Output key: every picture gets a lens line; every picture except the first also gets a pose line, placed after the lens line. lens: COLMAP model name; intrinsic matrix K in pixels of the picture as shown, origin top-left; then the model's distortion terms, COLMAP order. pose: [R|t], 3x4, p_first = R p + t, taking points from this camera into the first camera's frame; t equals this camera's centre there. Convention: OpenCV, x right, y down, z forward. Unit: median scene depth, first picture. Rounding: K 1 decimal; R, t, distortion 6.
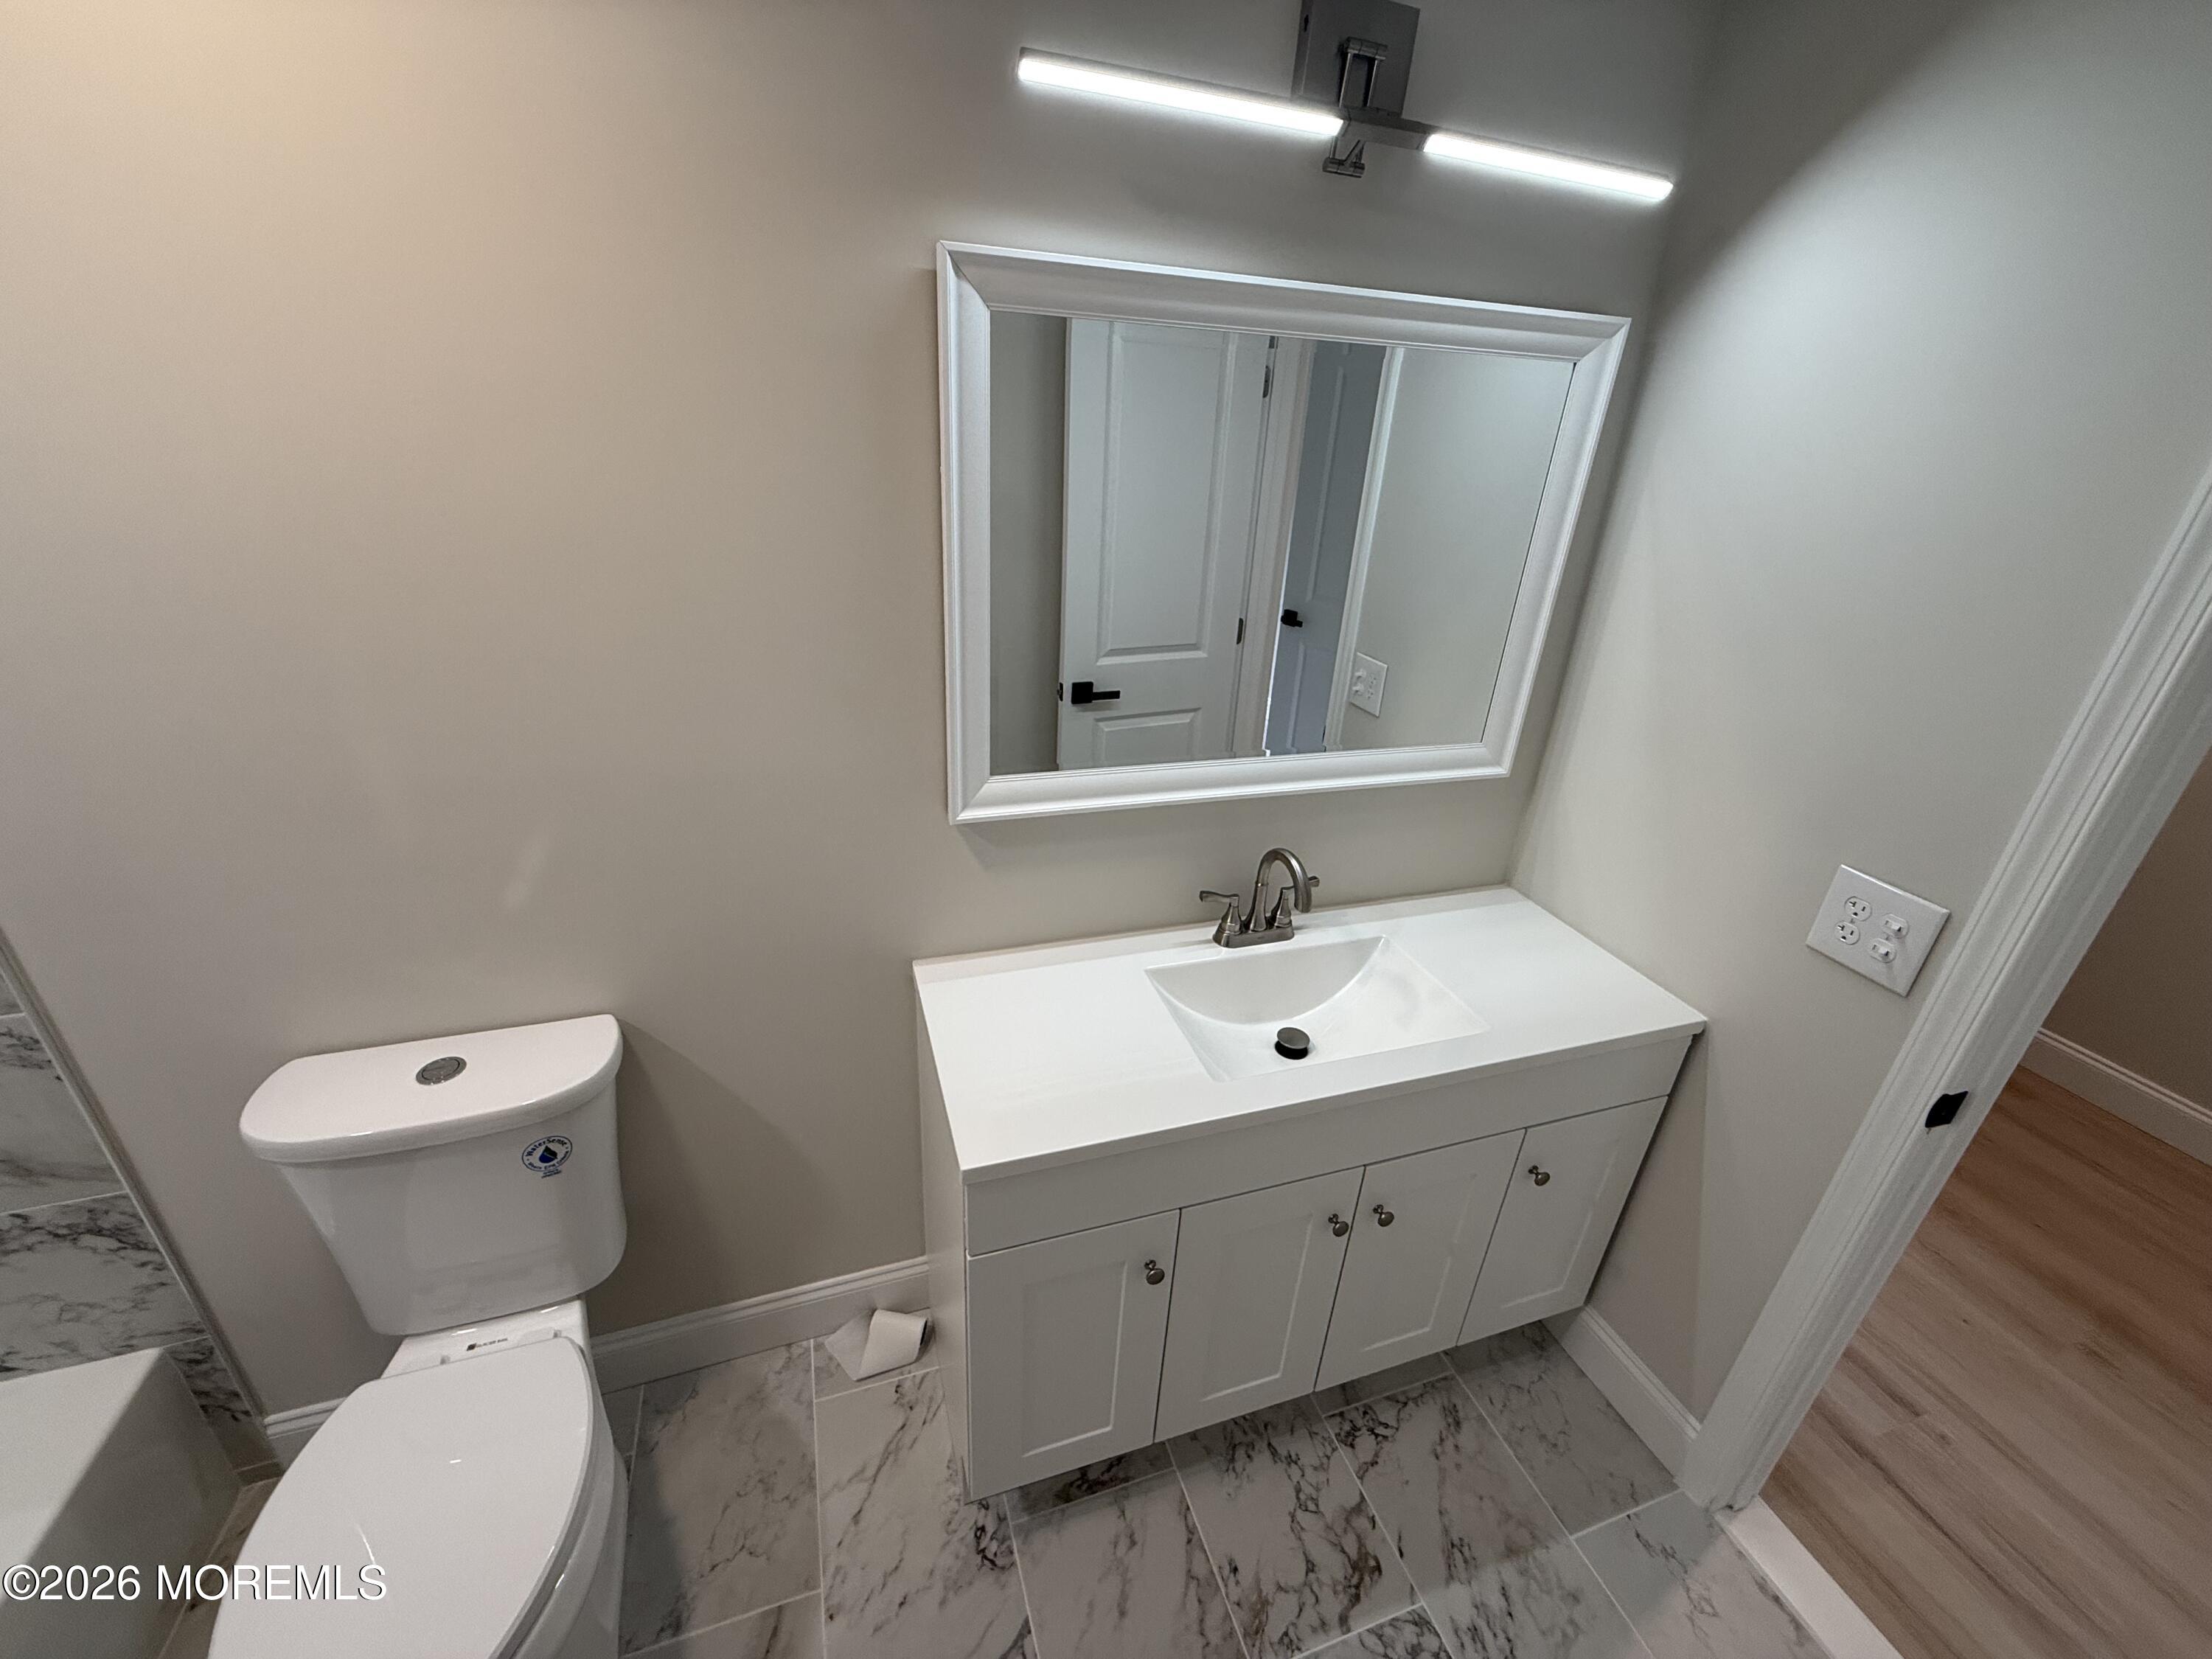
lens RADIAL K [[880.7, 0, 1099.3], [0, 880.7, 828.1], [0, 0, 1]] dist [0.001554, -0.000202]
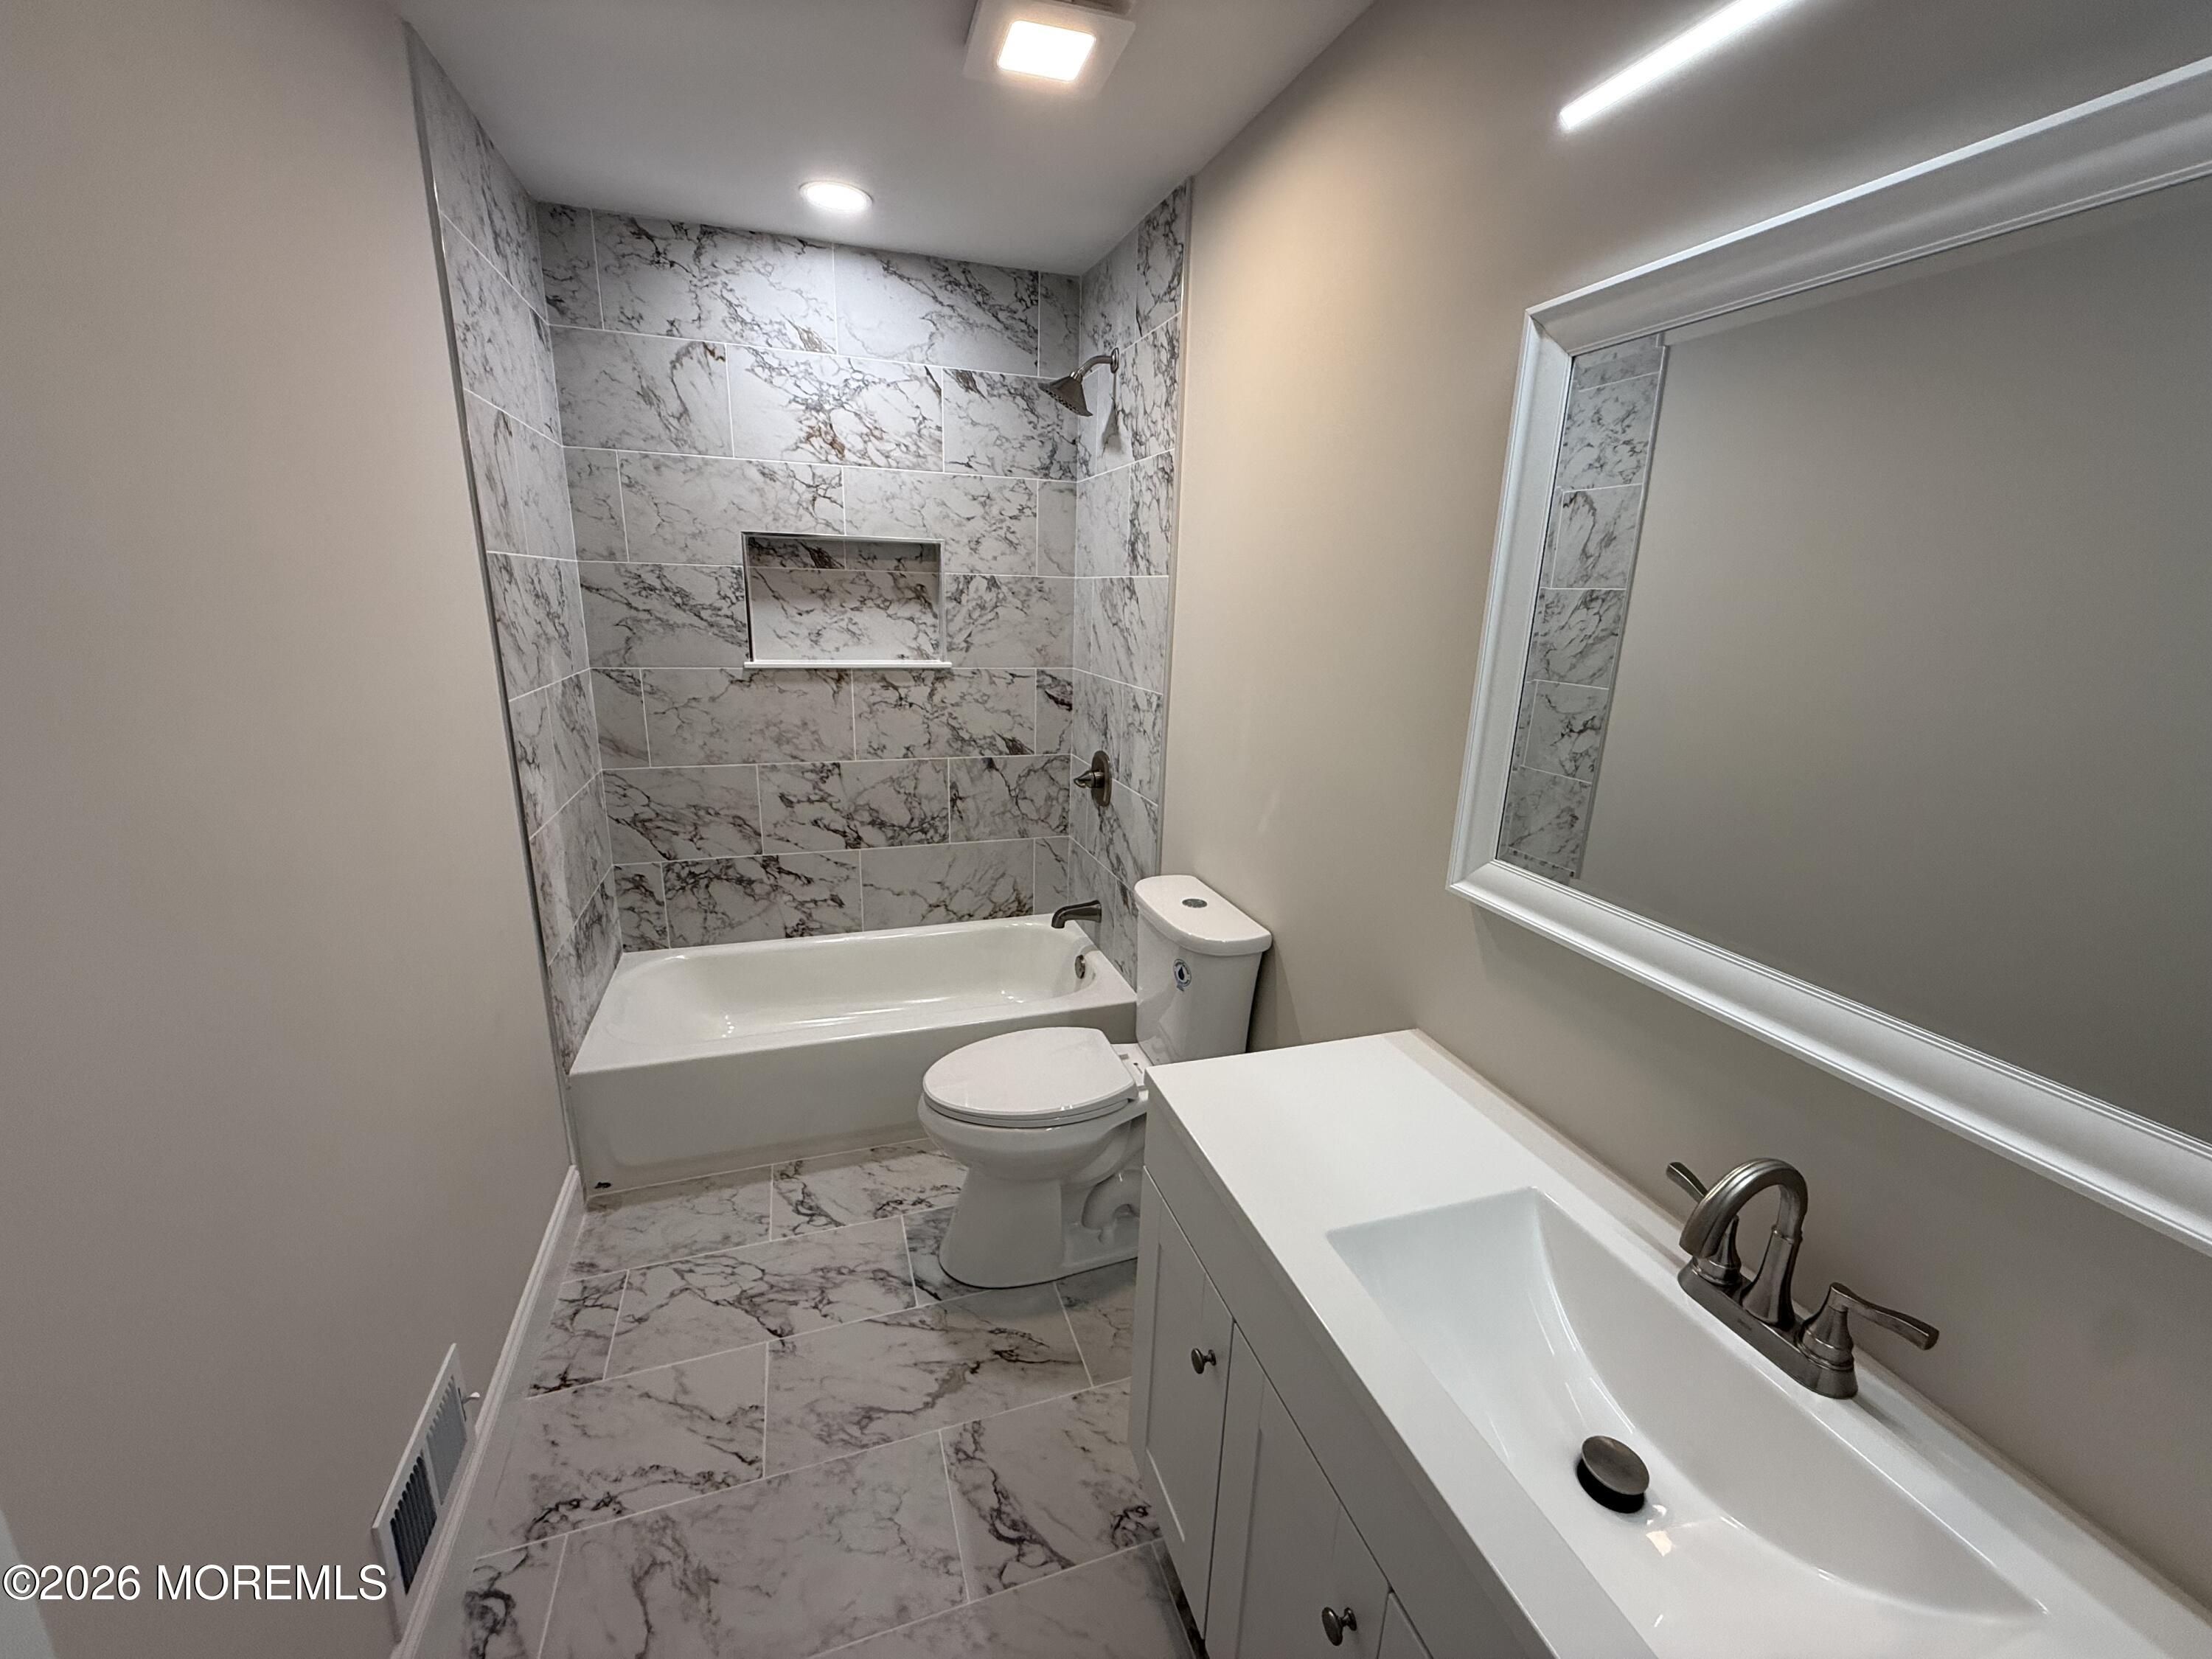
lens RADIAL K [[879.1, 0, 1101.5], [0, 879.1, 827.0], [0, 0, 1]] dist [0.000613, 0.000449]
pose [[0.006234, 0.216318, -0.976303, 0.711983], [-0.447597, 0.873661, 0.190718, -0.074288], [0.894214, 0.435802, 0.102270, 0.519661]]
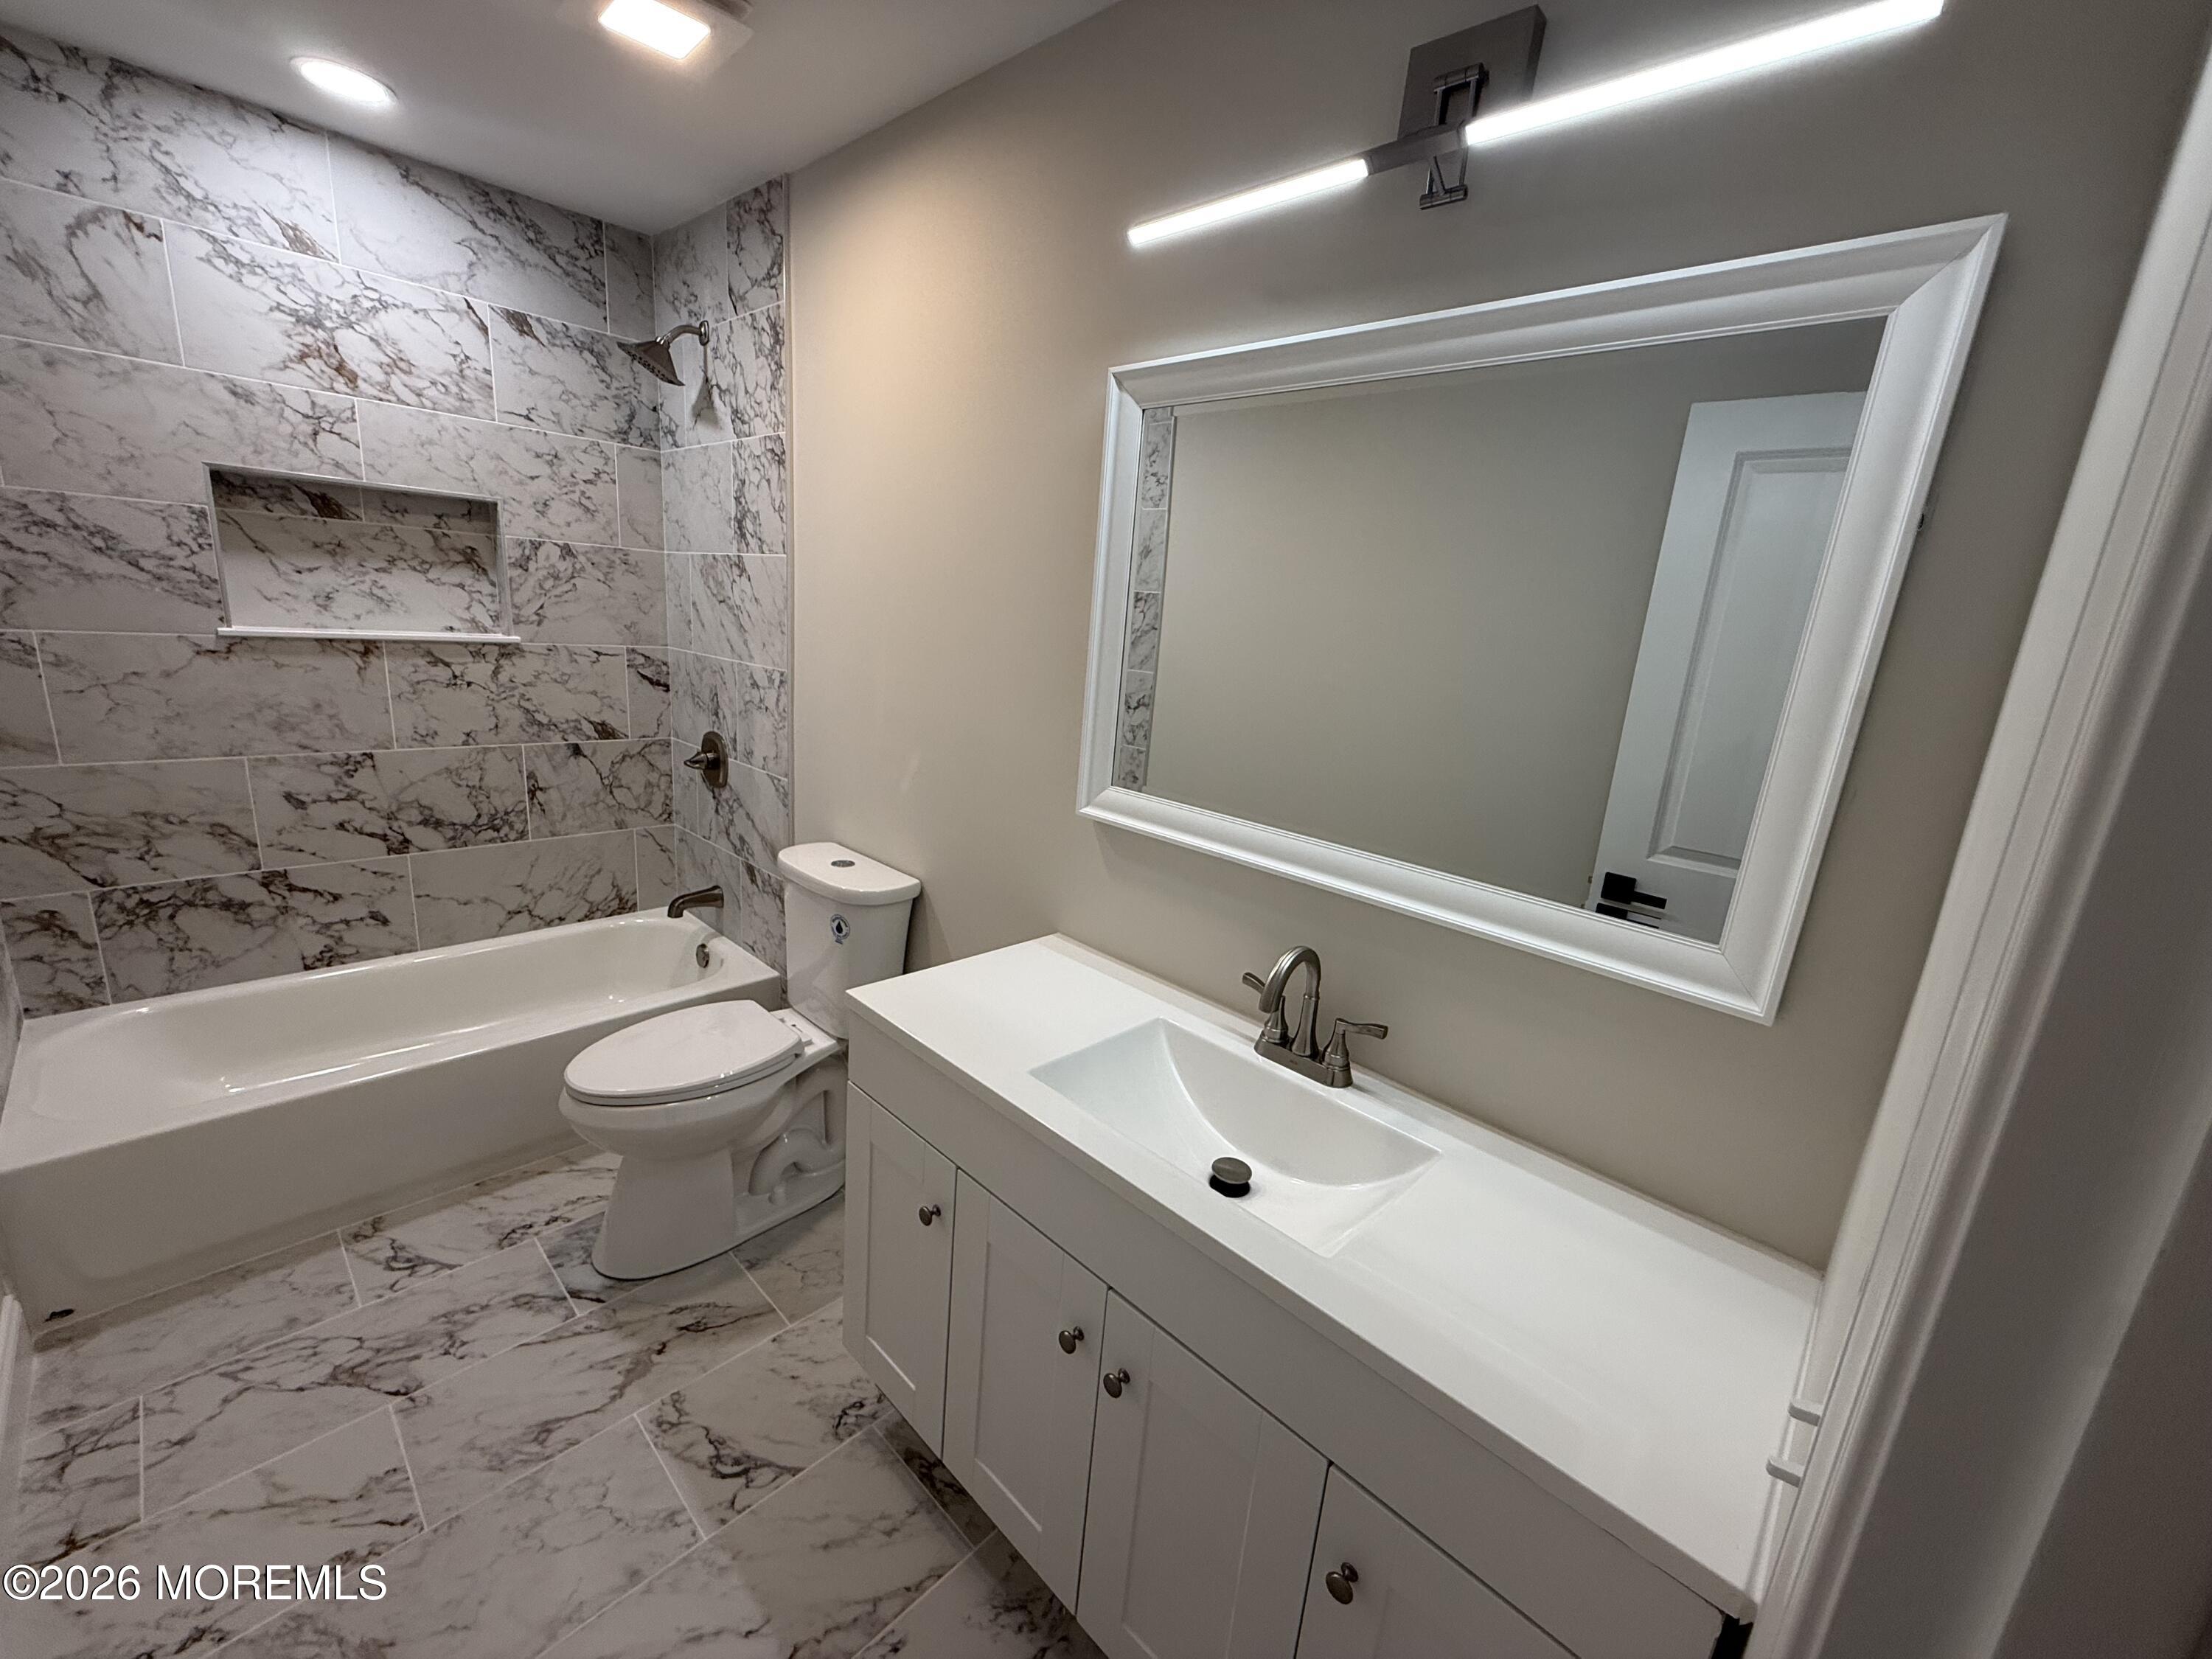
lens RADIAL K [[880.7, 0, 1099.3], [0, 880.7, 828.1], [0, 0, 1]] dist [0.001554, -0.000202]
pose [[0.467320, 0.201359, -0.860852, 0.853488], [-0.422918, 0.905996, -0.017666, 0.020191], [0.776371, 0.372326, 0.508549, 0.401598]]
